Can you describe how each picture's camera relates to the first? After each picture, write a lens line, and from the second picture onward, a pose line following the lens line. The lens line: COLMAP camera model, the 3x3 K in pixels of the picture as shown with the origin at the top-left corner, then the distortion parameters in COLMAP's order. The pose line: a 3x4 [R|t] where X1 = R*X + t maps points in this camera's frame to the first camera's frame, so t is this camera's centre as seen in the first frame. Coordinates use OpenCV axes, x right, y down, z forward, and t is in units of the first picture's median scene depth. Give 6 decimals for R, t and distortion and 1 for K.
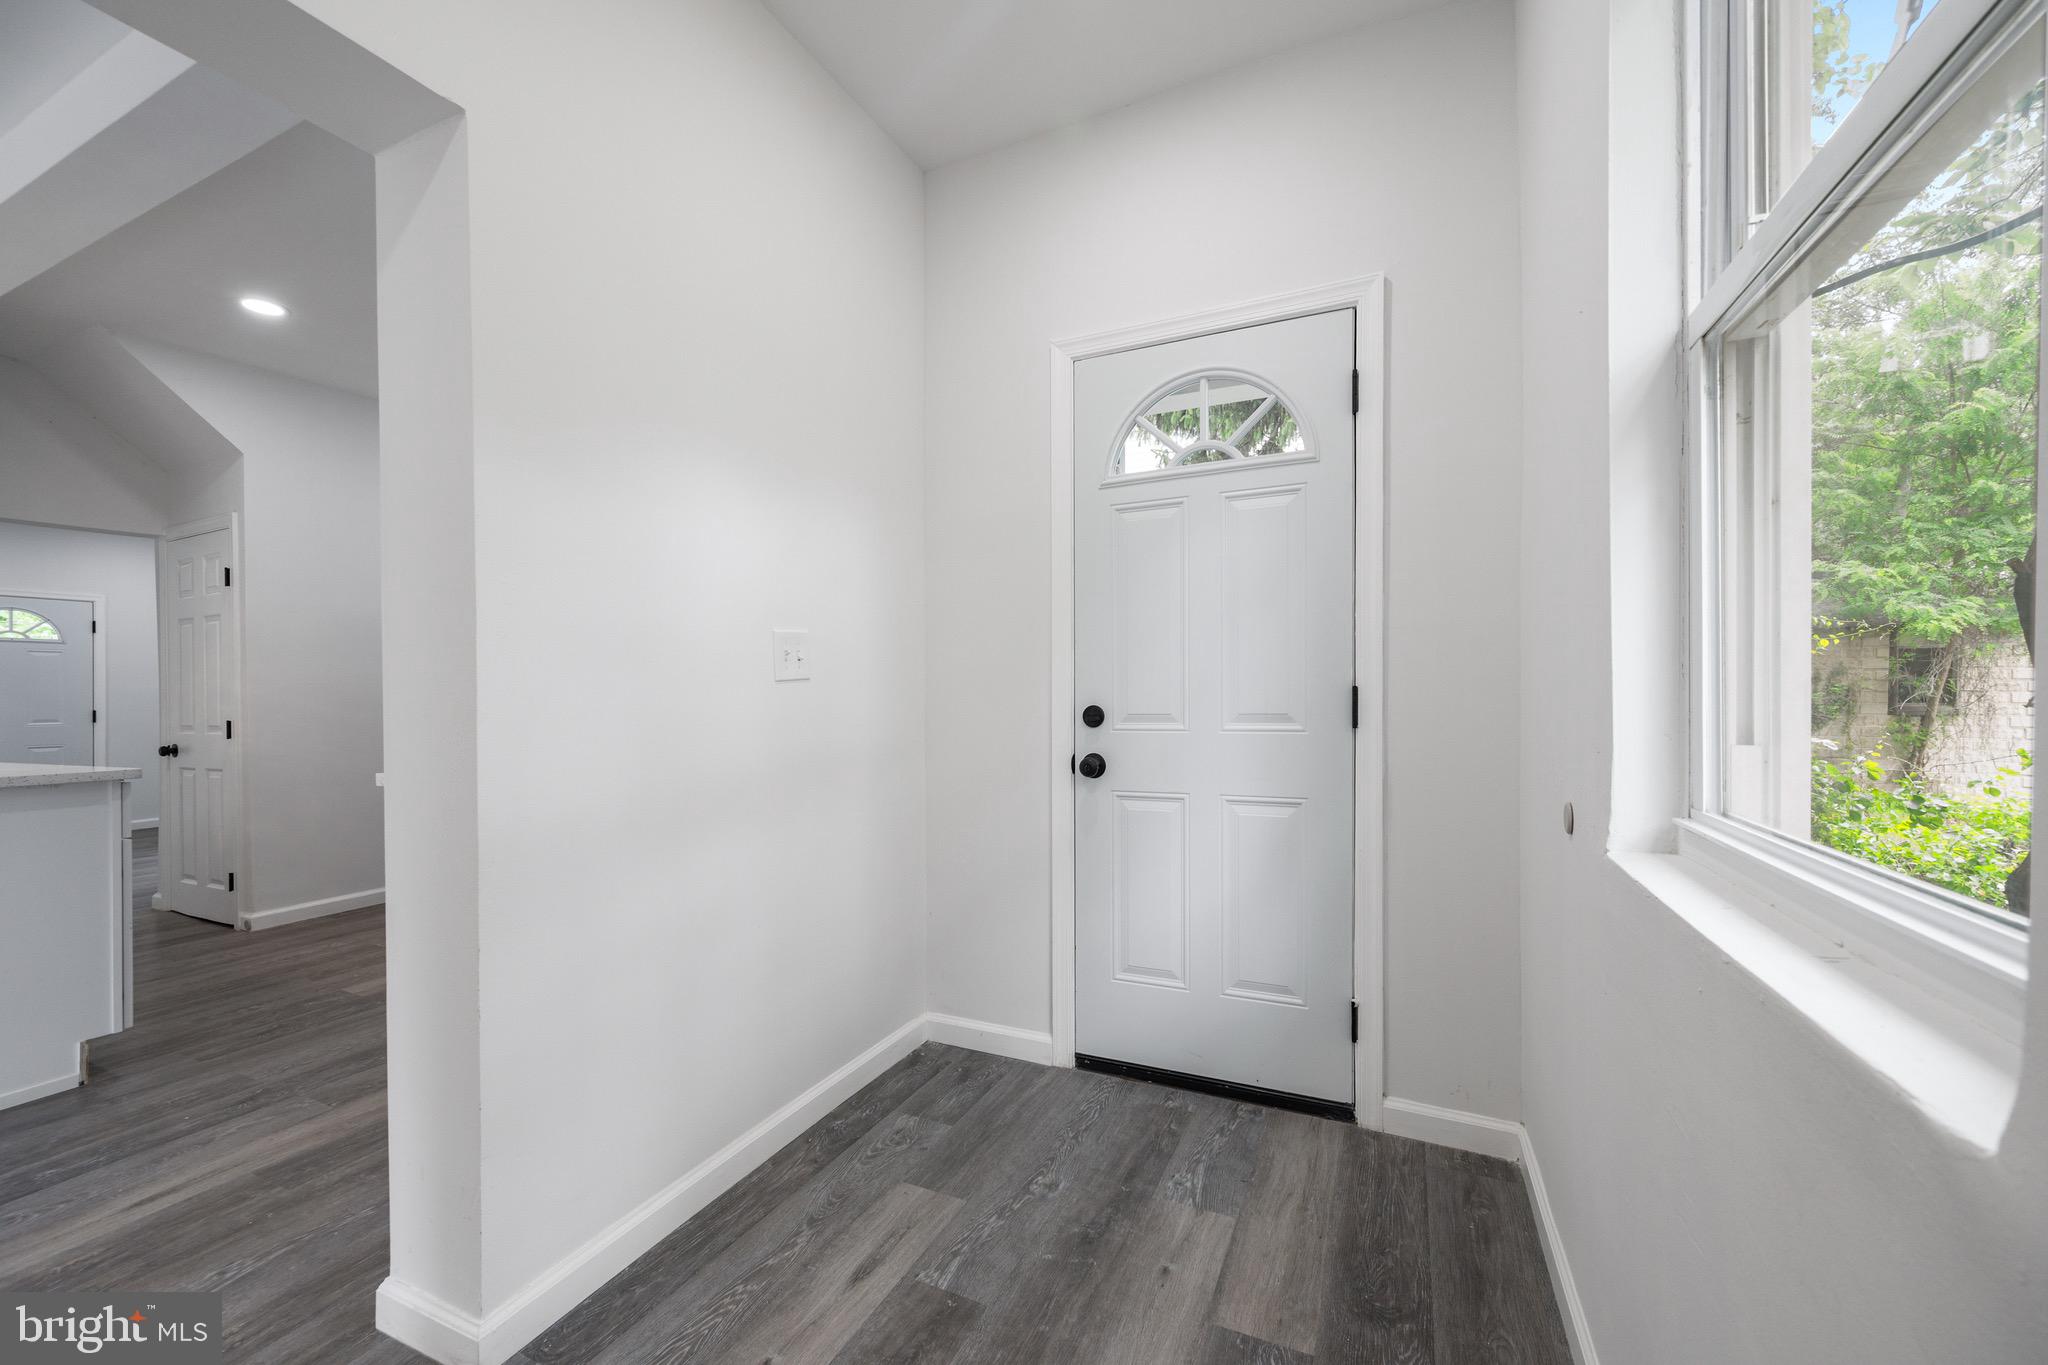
lens RADIAL K [[792.4, 0, 1022.9], [0, 792.4, 689.6], [0, 0, 1]] dist [0.000407, 0.000120]
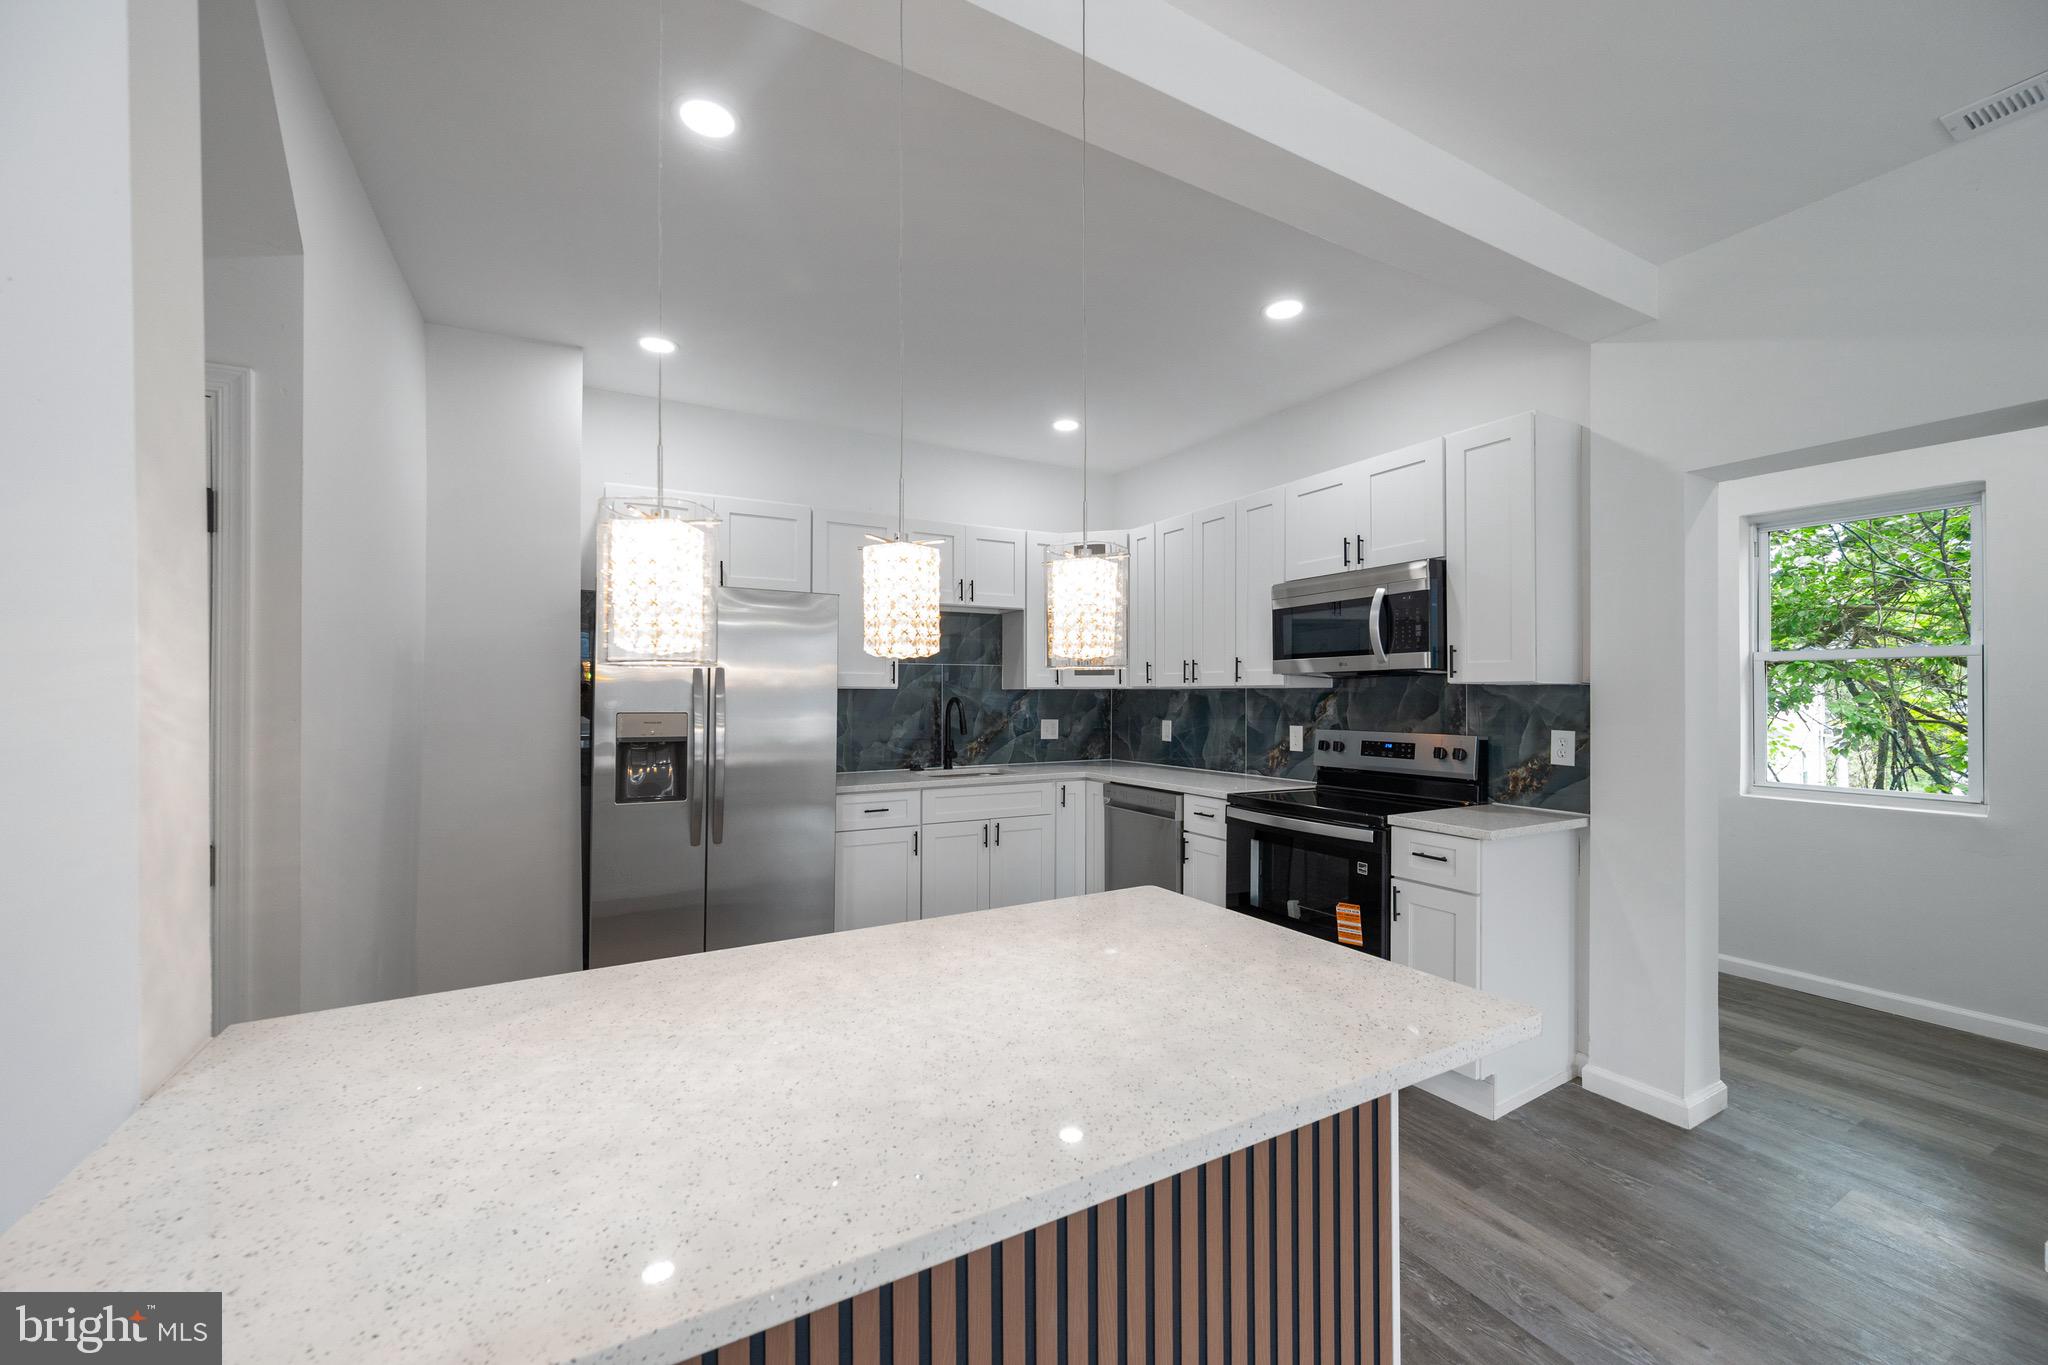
lens RADIAL K [[792.4, 0, 1022.9], [0, 792.4, 689.6], [0, 0, 1]] dist [0.000407, 0.000120]
pose [[0.595395, 0.025149, 0.803039, -1.104627], [-0.008611, 0.999652, -0.024922, -0.038556], [-0.803387, 0.007924, 0.595405, 0.400911]]
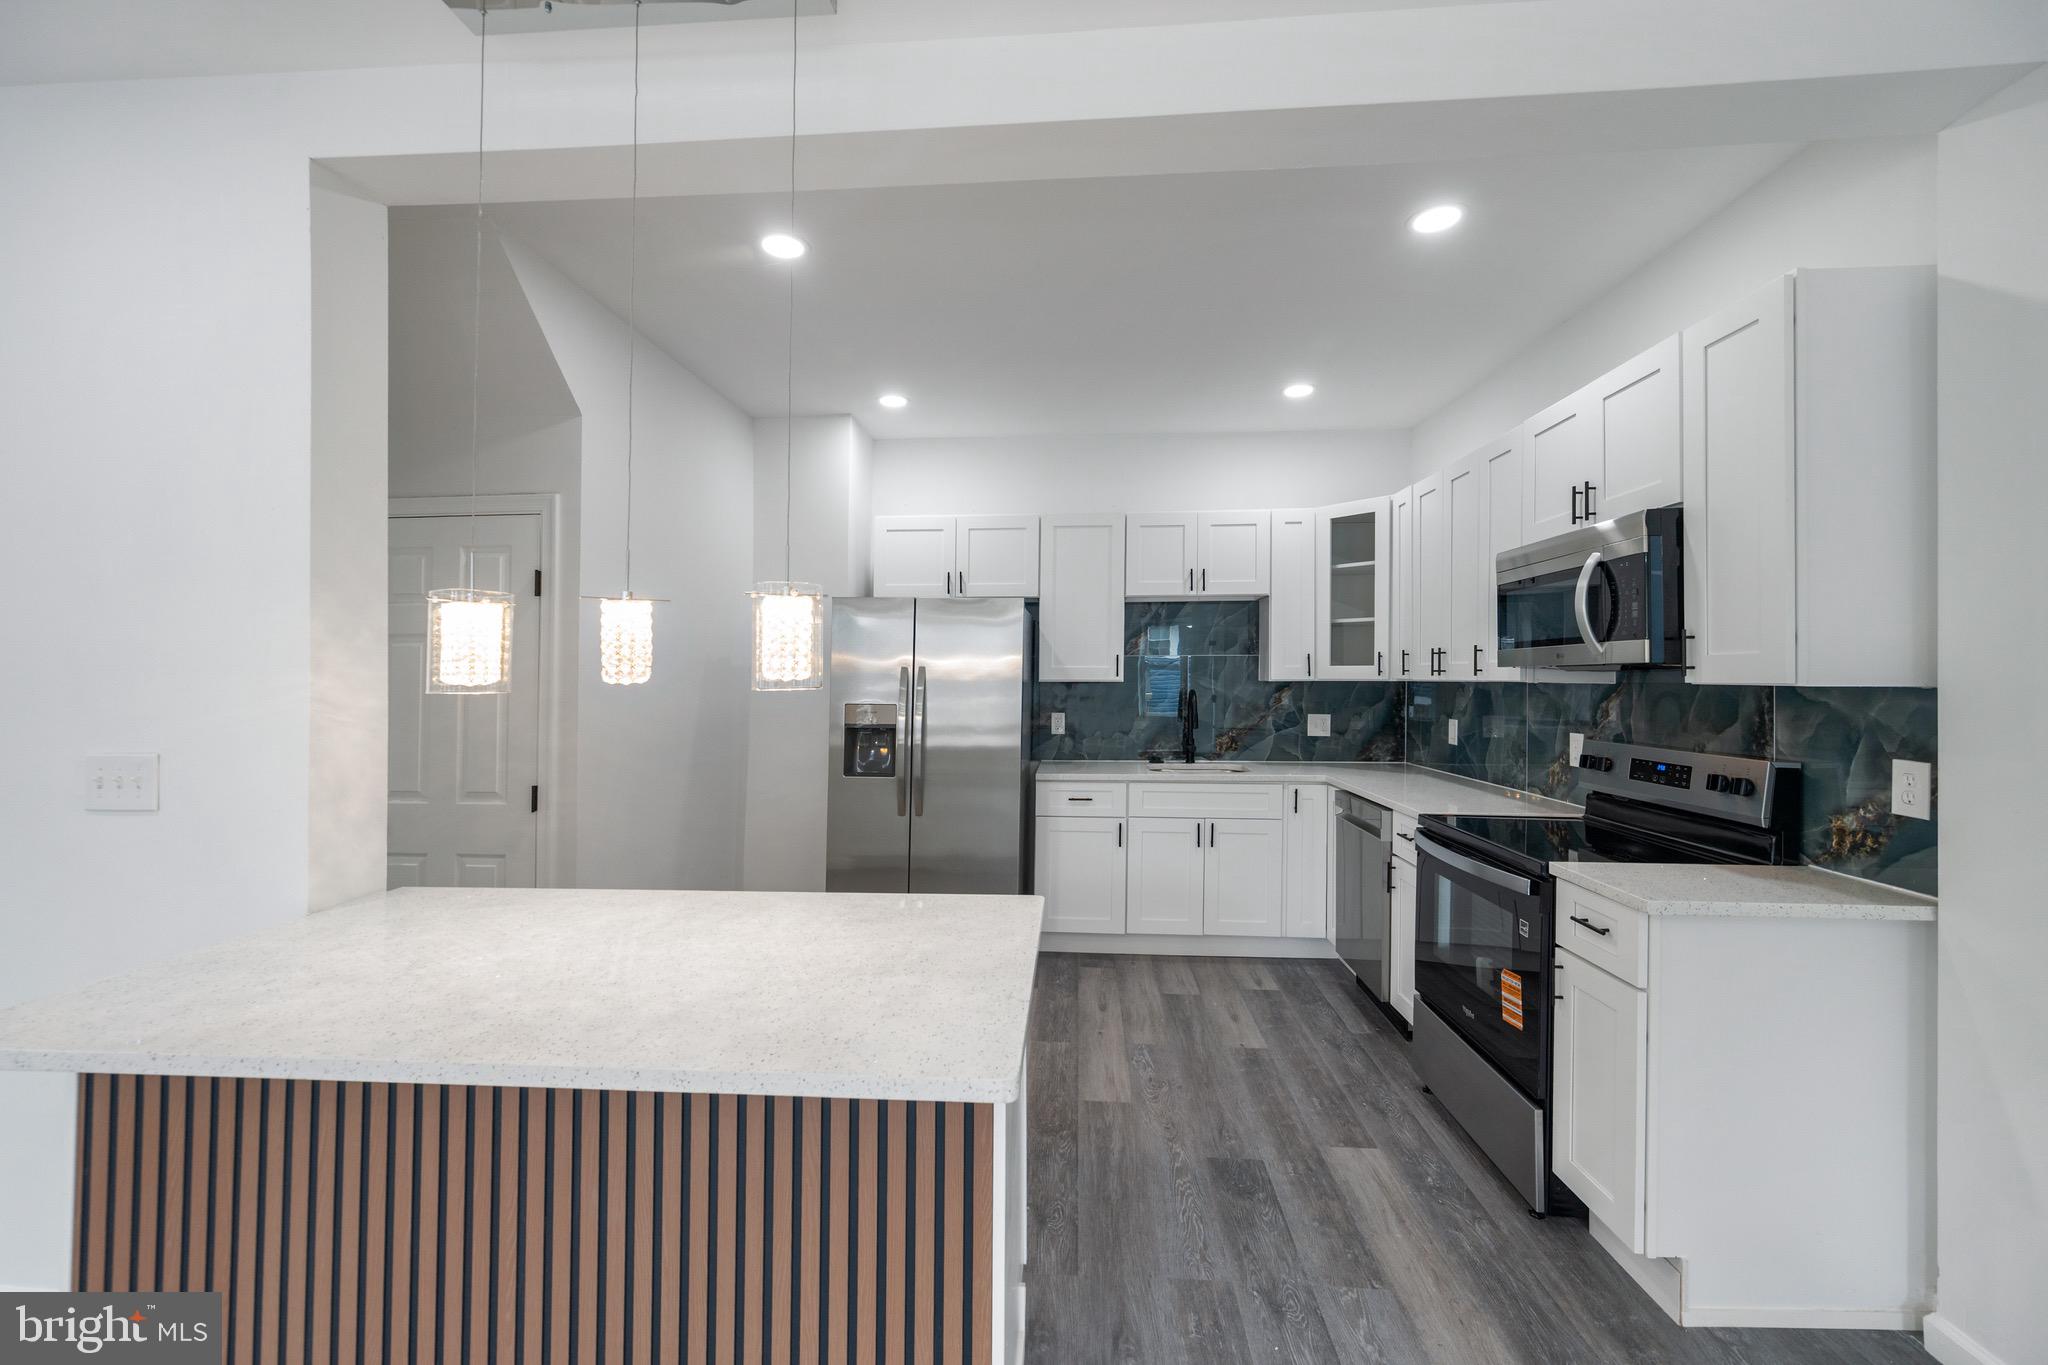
lens RADIAL K [[805.0, 0, 1018.7], [0, 805.0, 662.7], [0, 0, 1]] dist [-0.000225, 0.000084]
pose [[0.938309, 0.024227, 0.344948, -0.862110], [-0.015897, 0.999510, -0.026956, -0.059016], [-0.345432, 0.019810, 0.938235, 0.180200]]
